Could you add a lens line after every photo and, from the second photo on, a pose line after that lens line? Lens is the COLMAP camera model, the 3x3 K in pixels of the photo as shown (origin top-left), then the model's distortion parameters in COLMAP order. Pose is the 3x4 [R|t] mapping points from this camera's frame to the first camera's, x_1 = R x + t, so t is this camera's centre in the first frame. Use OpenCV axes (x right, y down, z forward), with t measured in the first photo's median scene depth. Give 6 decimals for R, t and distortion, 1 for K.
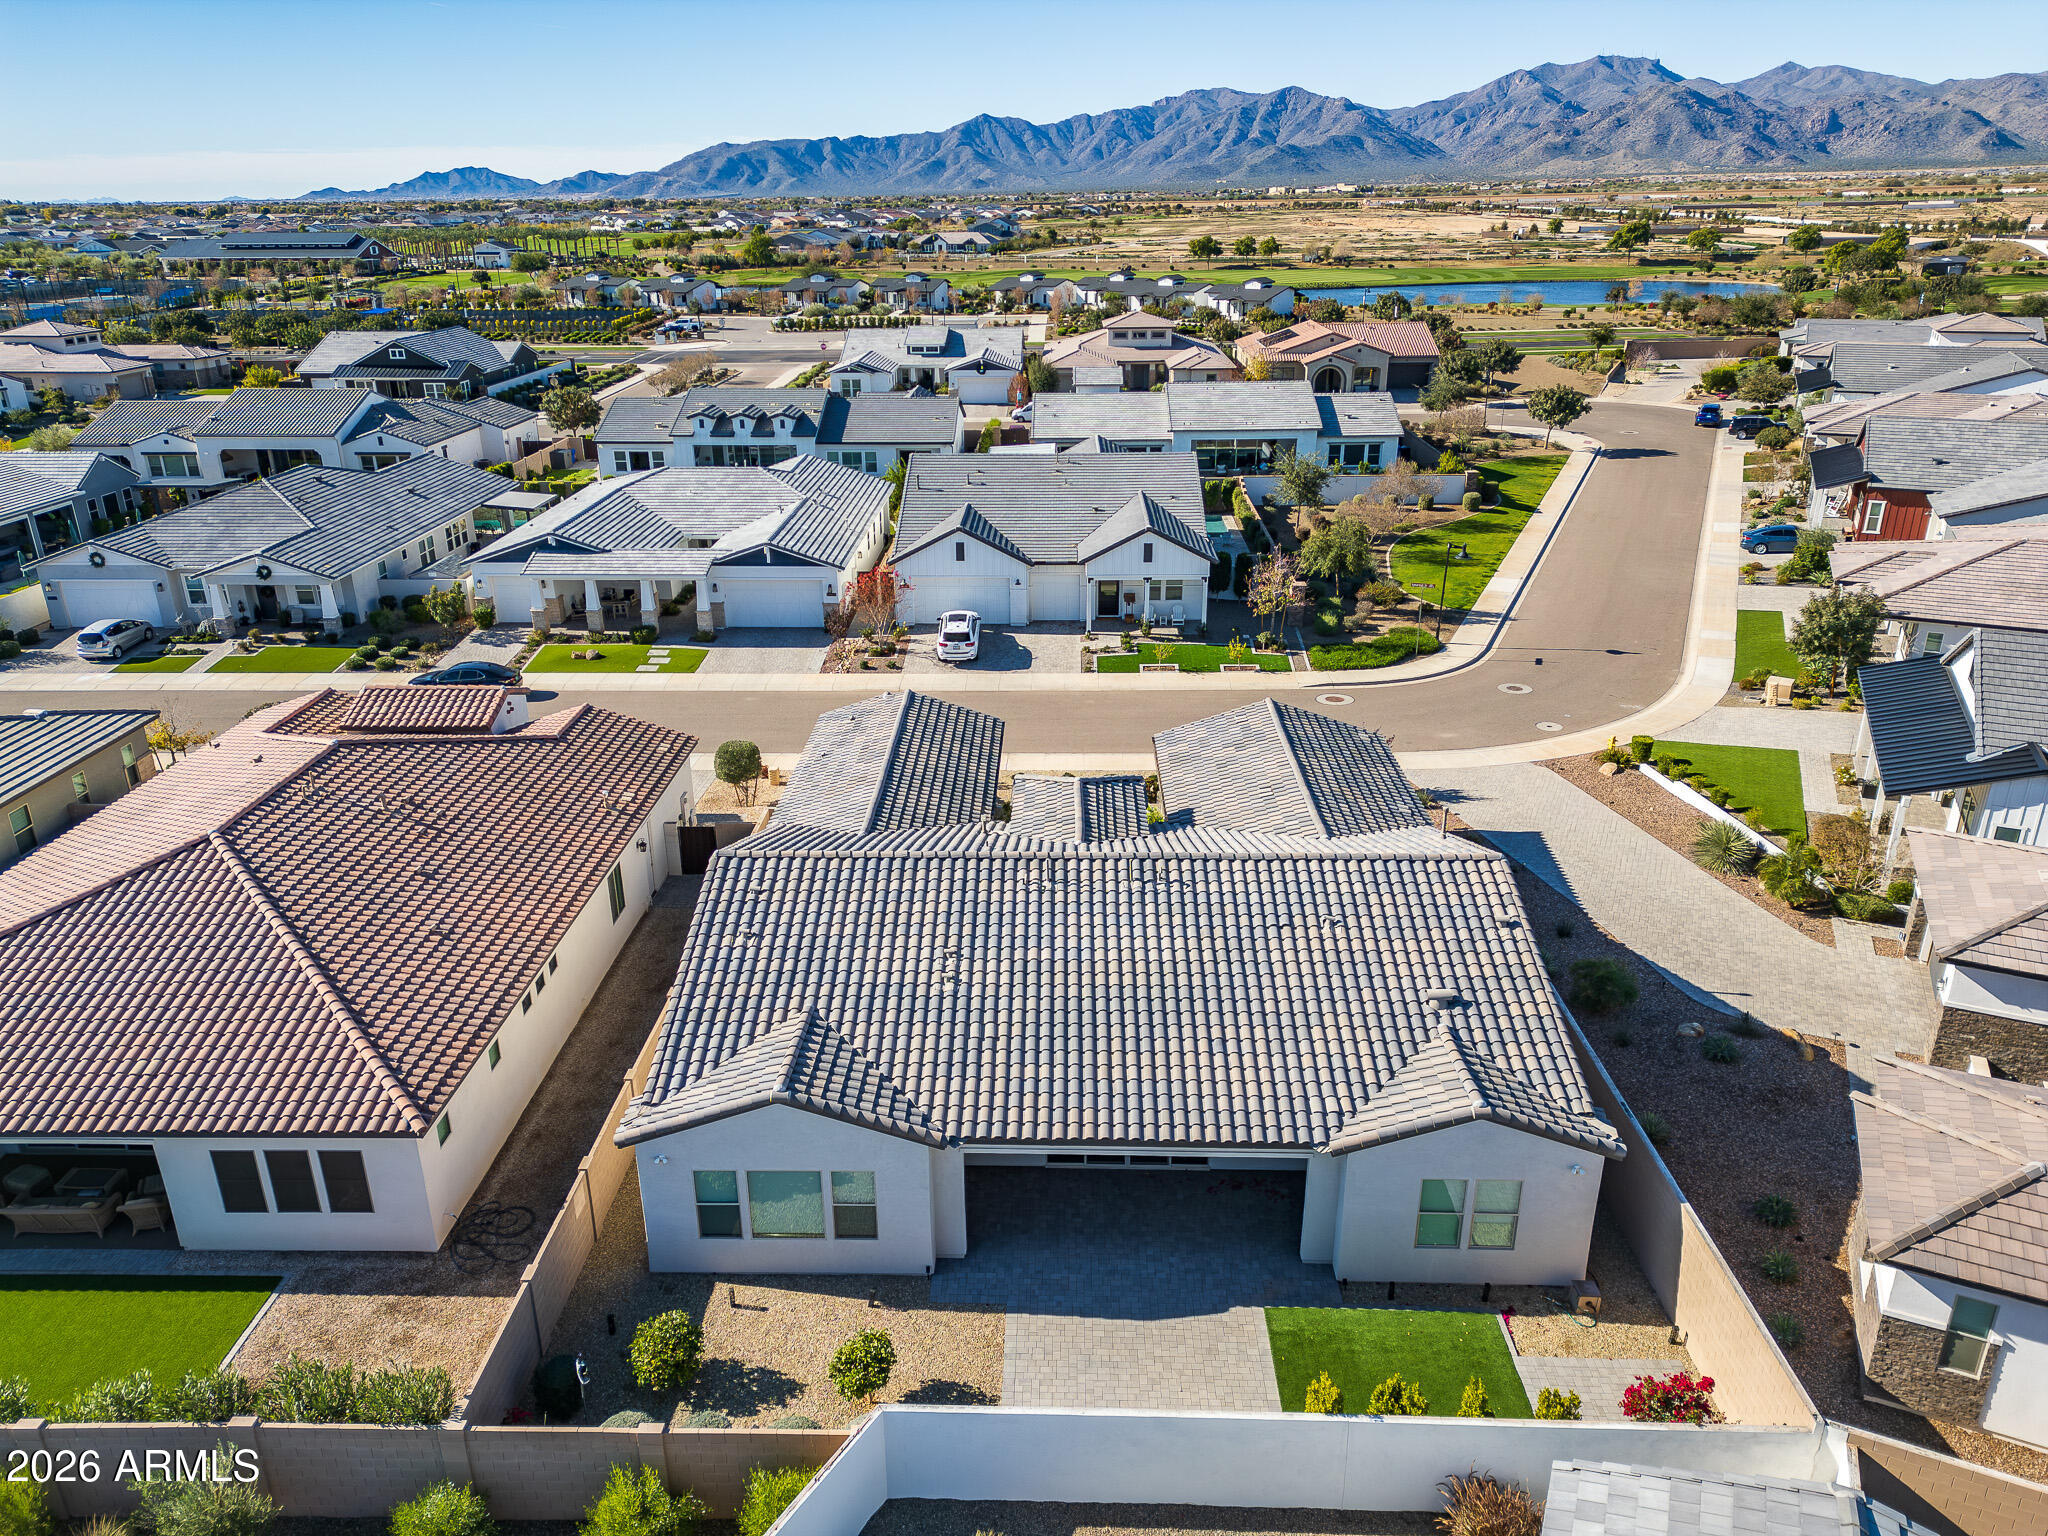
lens RADIAL K [[1415.1, 0, 1024.0], [0, 1415.1, 768.0], [0, 0, 1]] dist [0.089831, -0.096502]
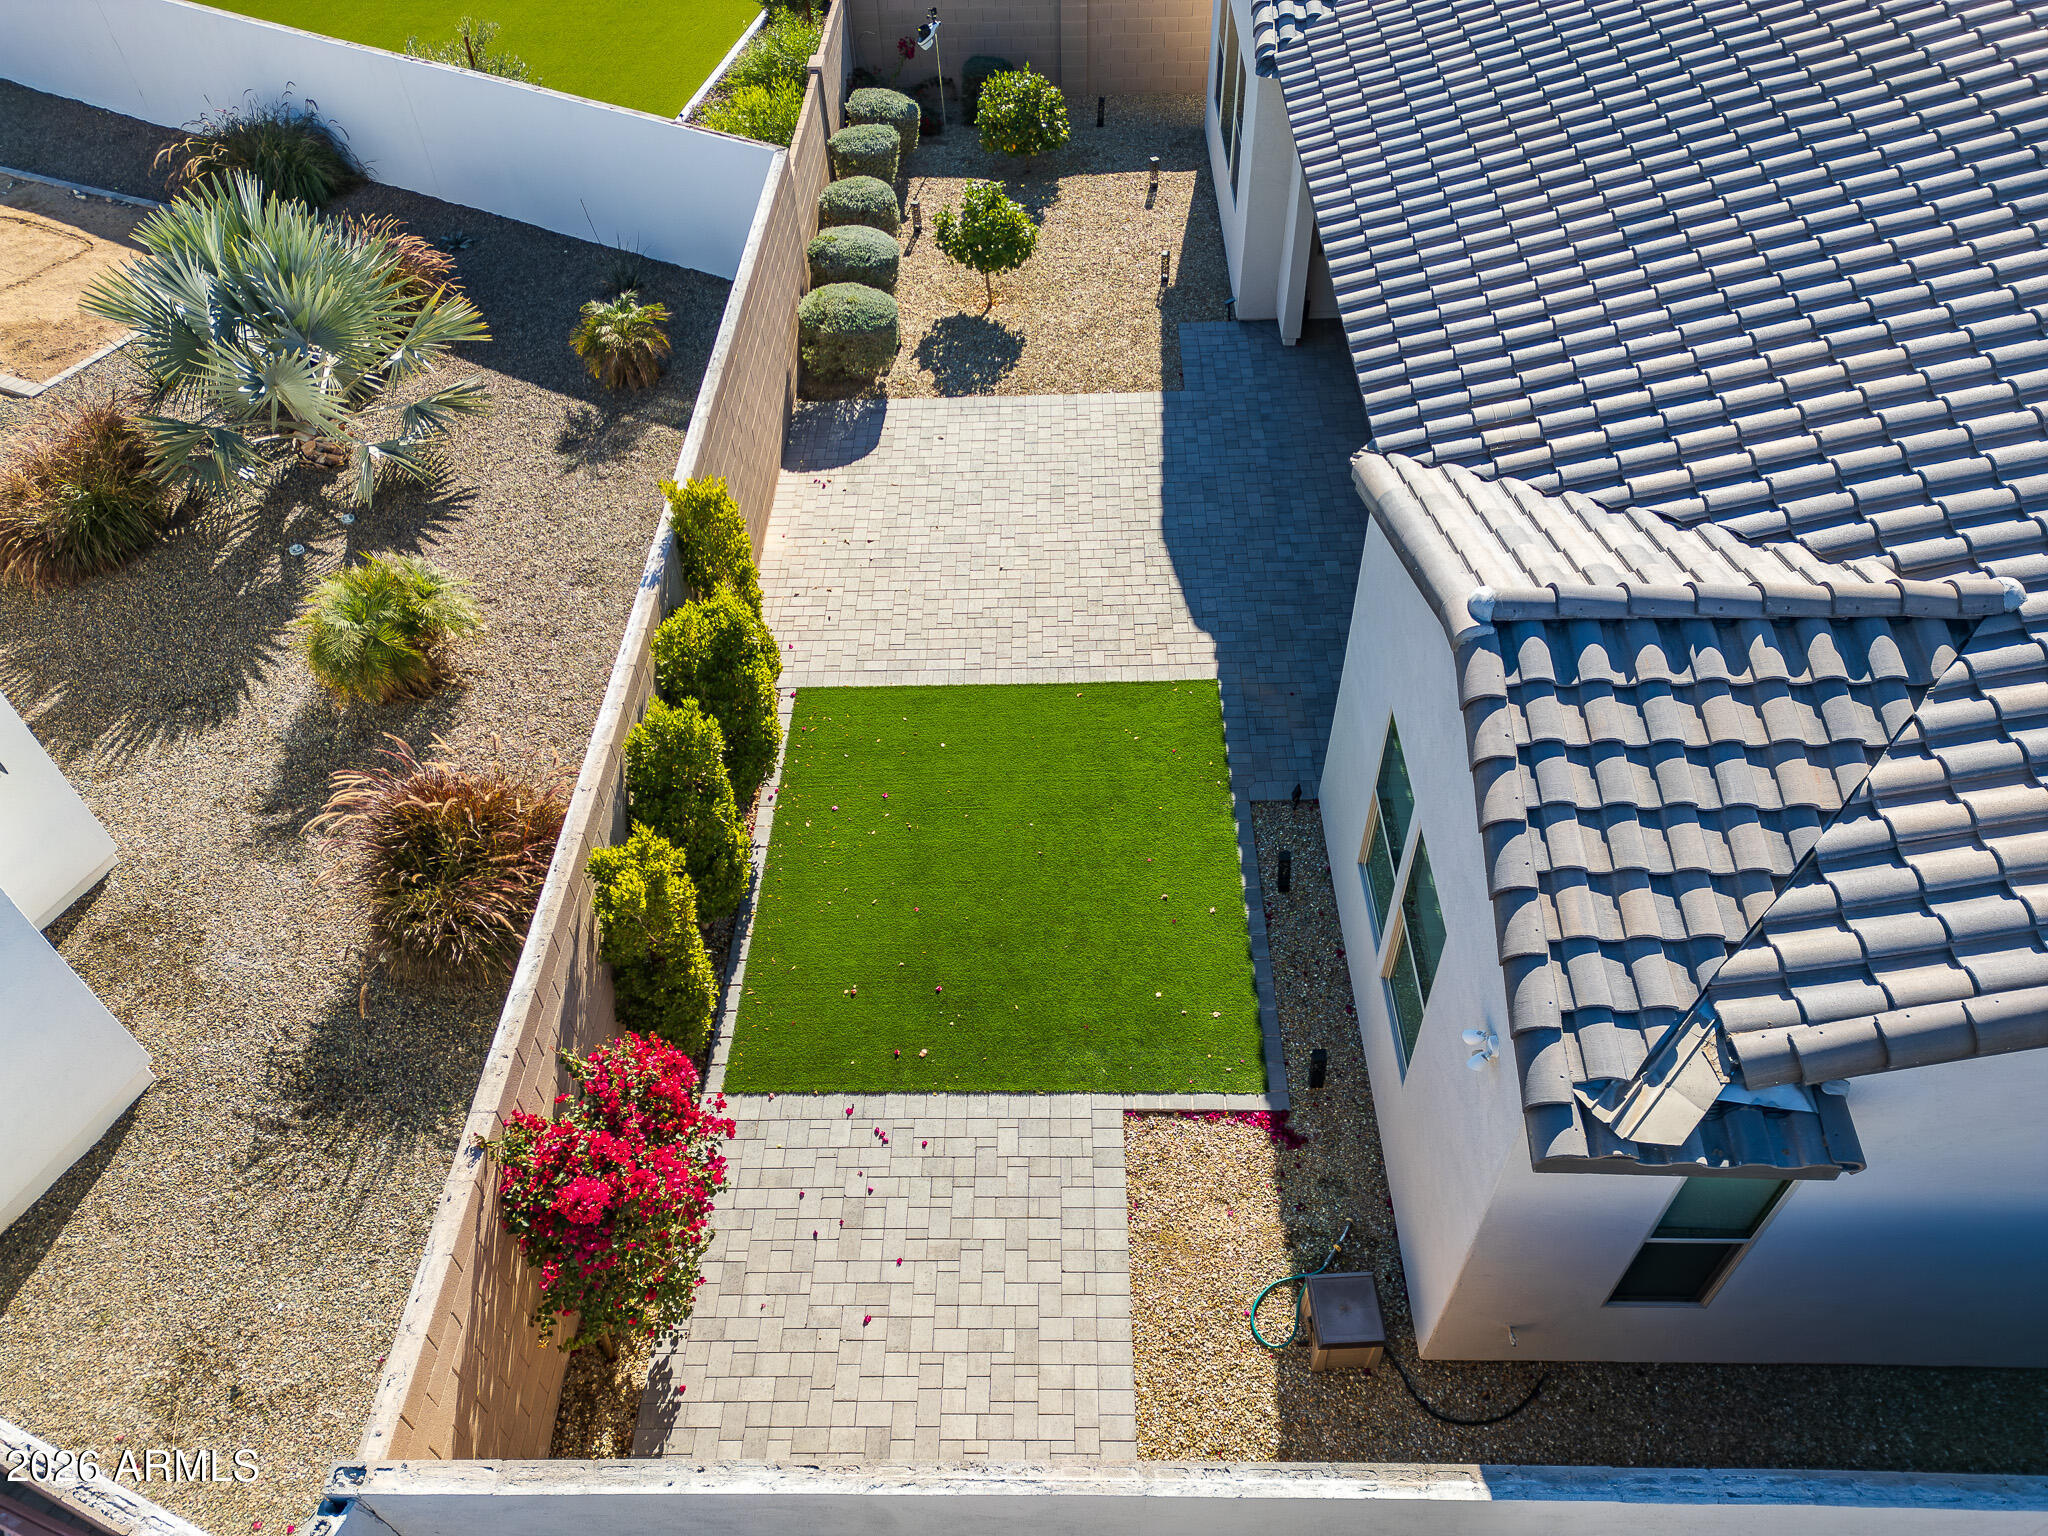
lens RADIAL K [[1425.3, 0, 1021.4], [0, 1425.3, 774.4], [0, 0, 1]] dist [0.086554, -0.099973]
pose [[0.017244, 0.730152, -0.683067, 0.478994], [-0.341619, 0.646358, 0.682289, 0.081085], [0.939680, 0.221584, 0.260580, 0.750813]]
